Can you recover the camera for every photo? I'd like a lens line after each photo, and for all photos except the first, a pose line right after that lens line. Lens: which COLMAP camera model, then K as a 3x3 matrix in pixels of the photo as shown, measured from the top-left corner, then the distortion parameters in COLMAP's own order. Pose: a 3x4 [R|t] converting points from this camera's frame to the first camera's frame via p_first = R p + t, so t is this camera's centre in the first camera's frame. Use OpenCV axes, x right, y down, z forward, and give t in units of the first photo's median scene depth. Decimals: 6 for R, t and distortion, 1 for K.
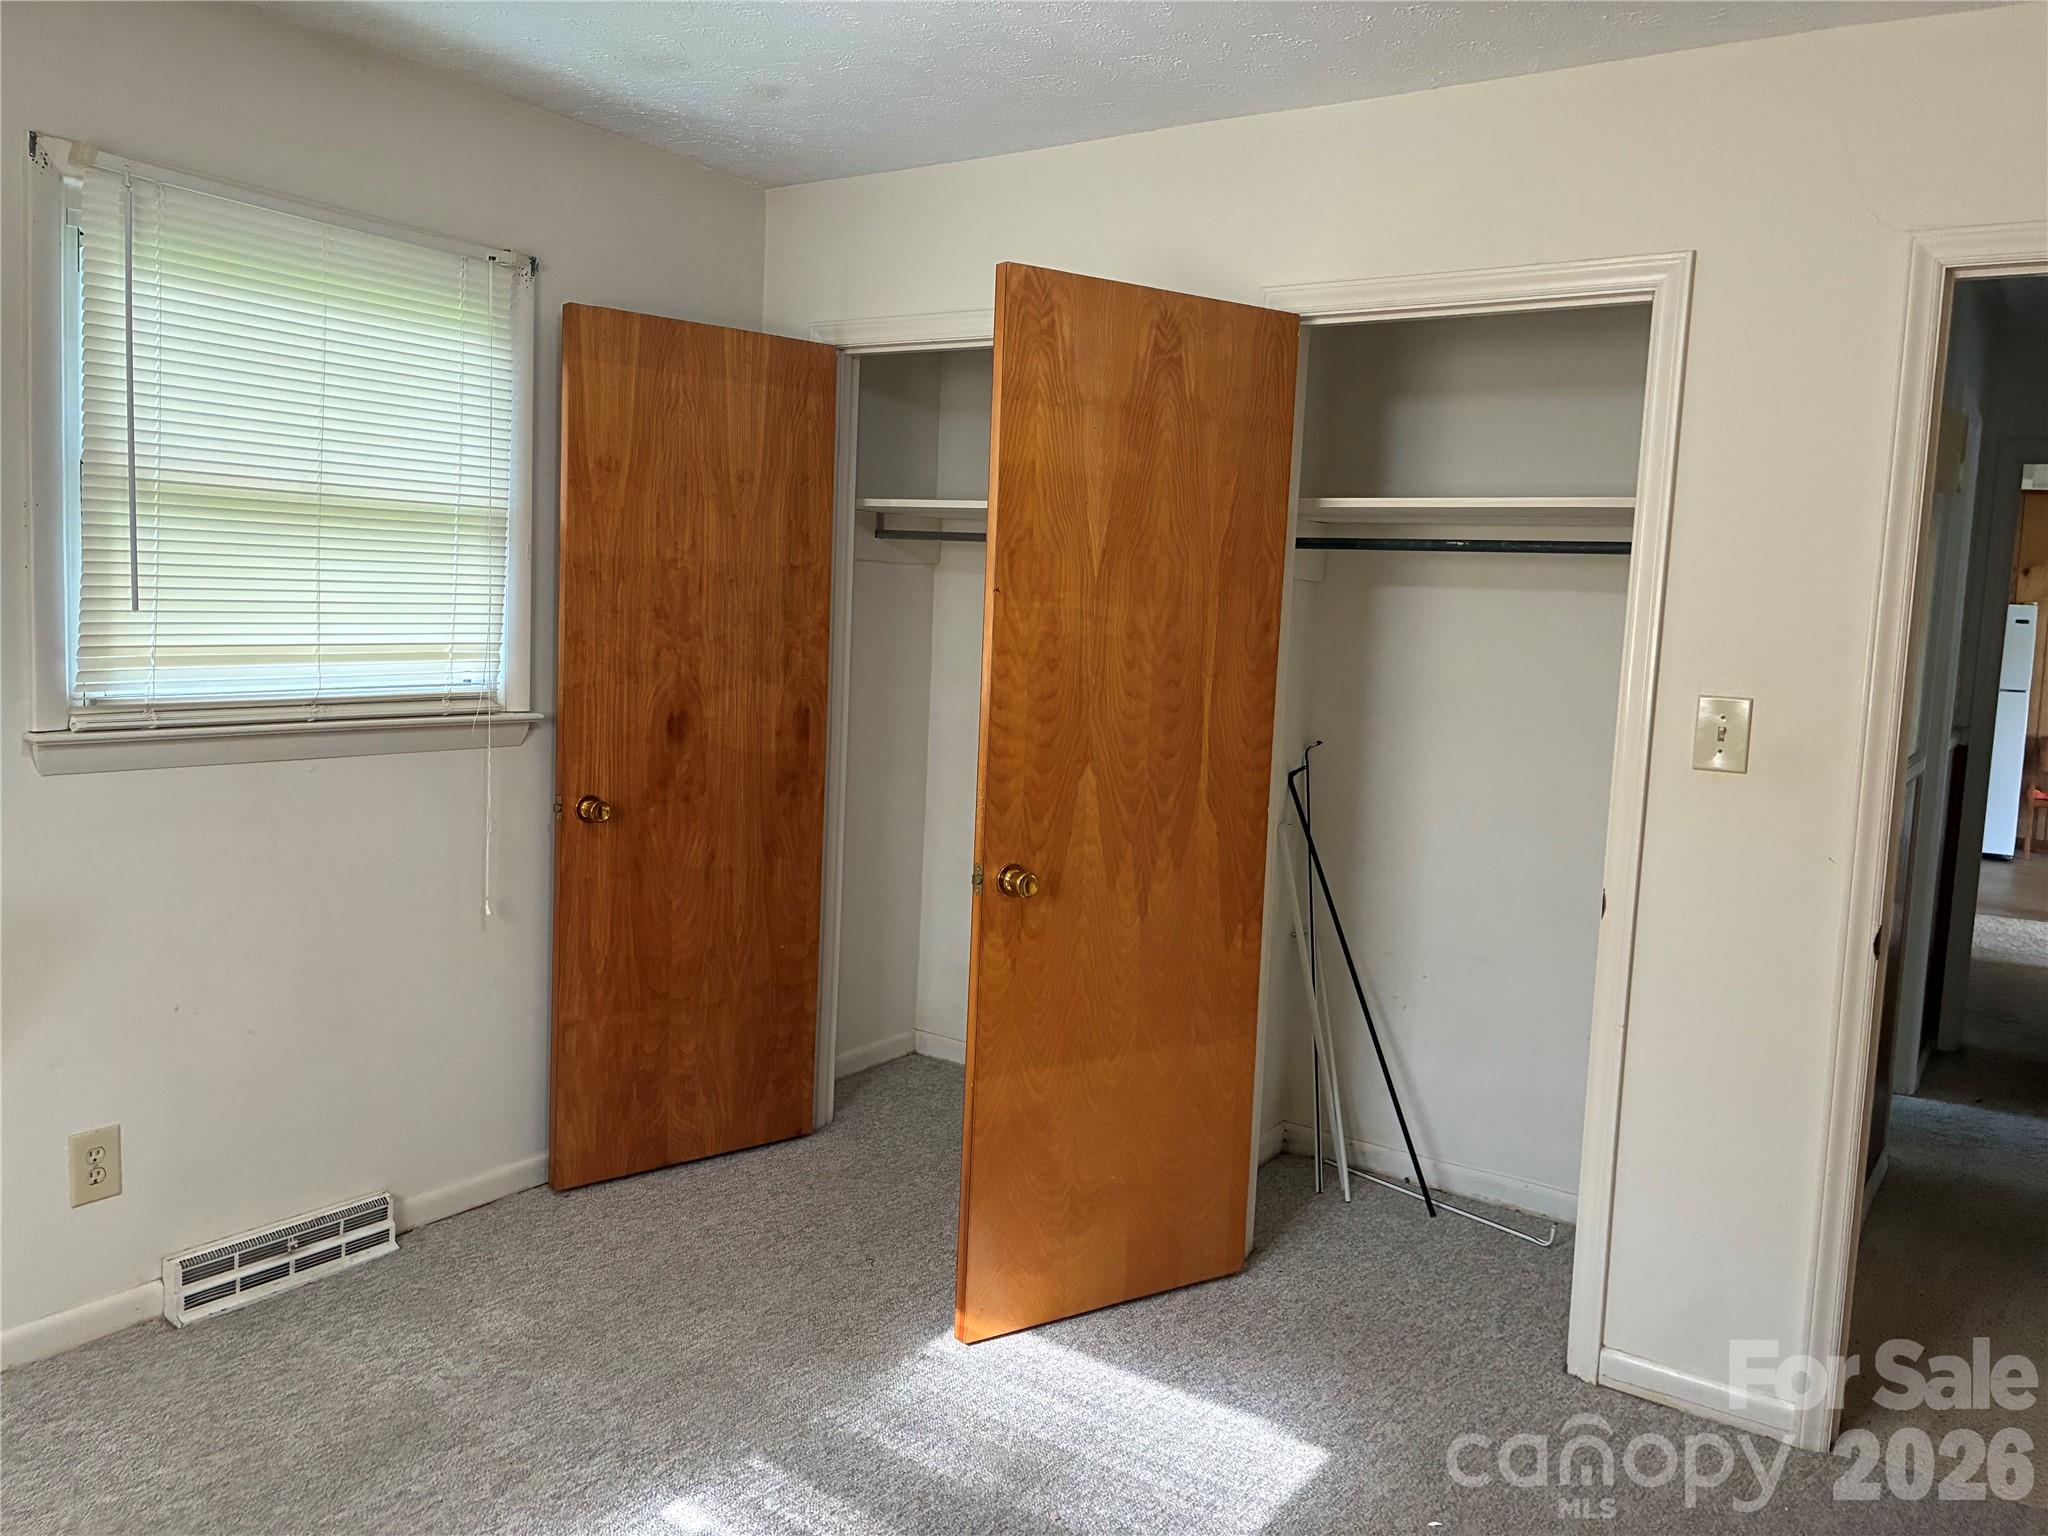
lens RADIAL K [[1568.4, 0, 1024.1], [0, 1568.4, 739.4], [0, 0, 1]] dist [0.092249, -0.131022]
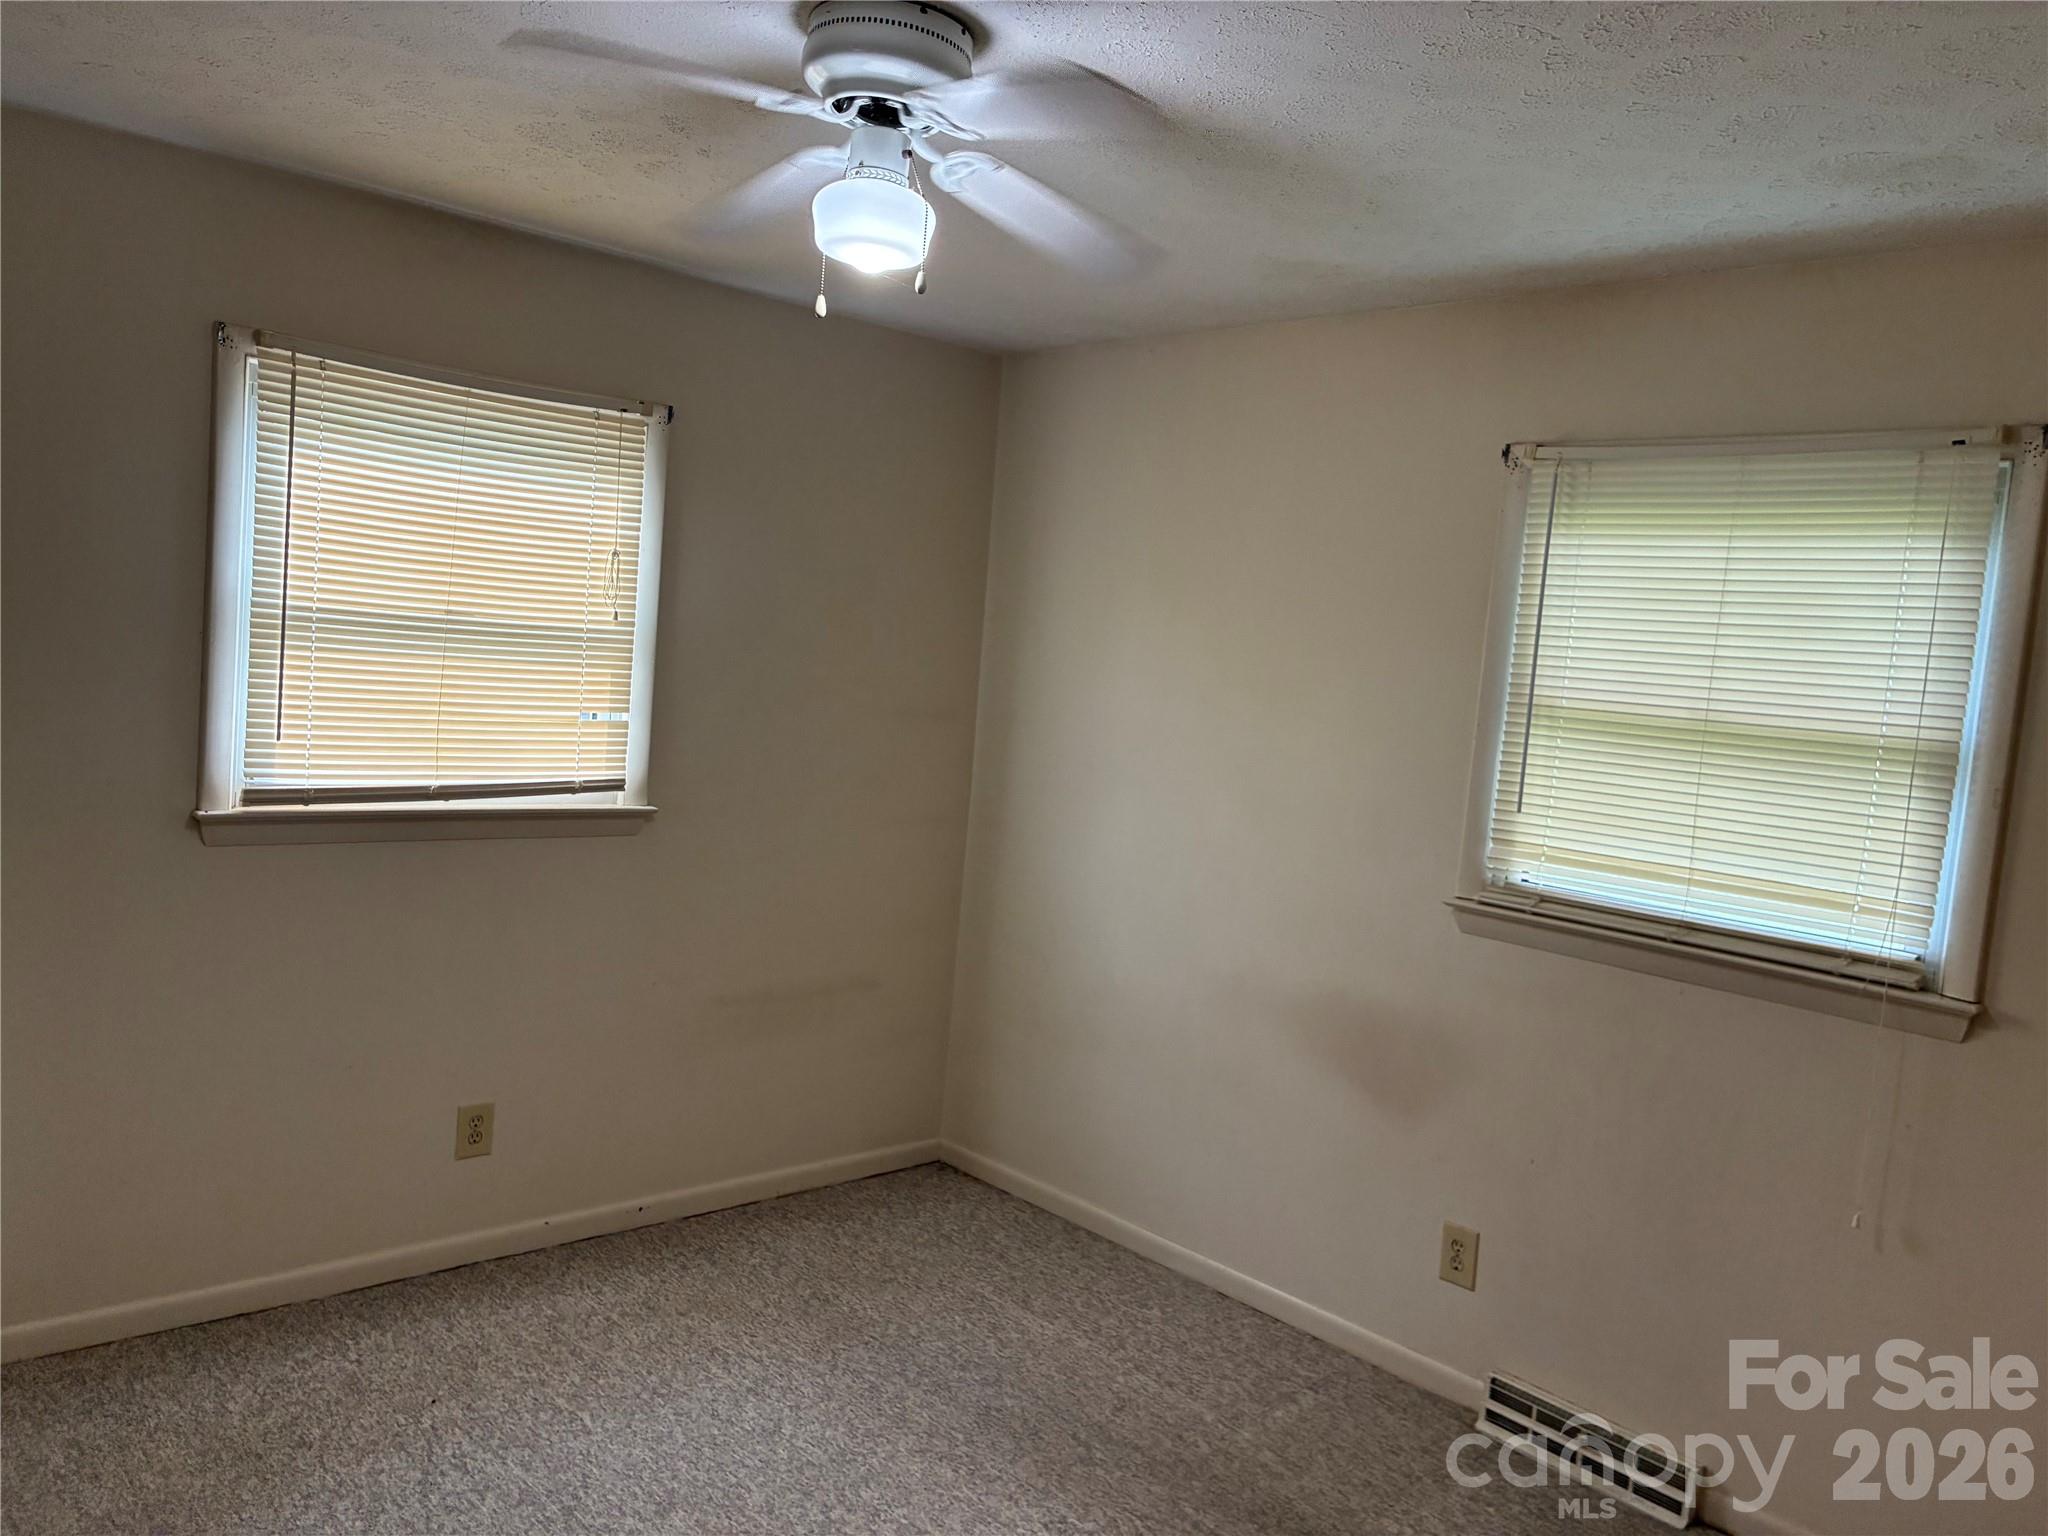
lens RADIAL K [[1542.7, 0, 1023.0], [0, 1542.7, 755.5], [0, 0, 1]] dist [0.057975, -0.073305]
pose [[-0.230390, 0.008314, -0.973063, 0.657106], [-0.181854, 0.981979, 0.051447, -0.111865], [0.955955, 0.188808, -0.224726, 0.868750]]
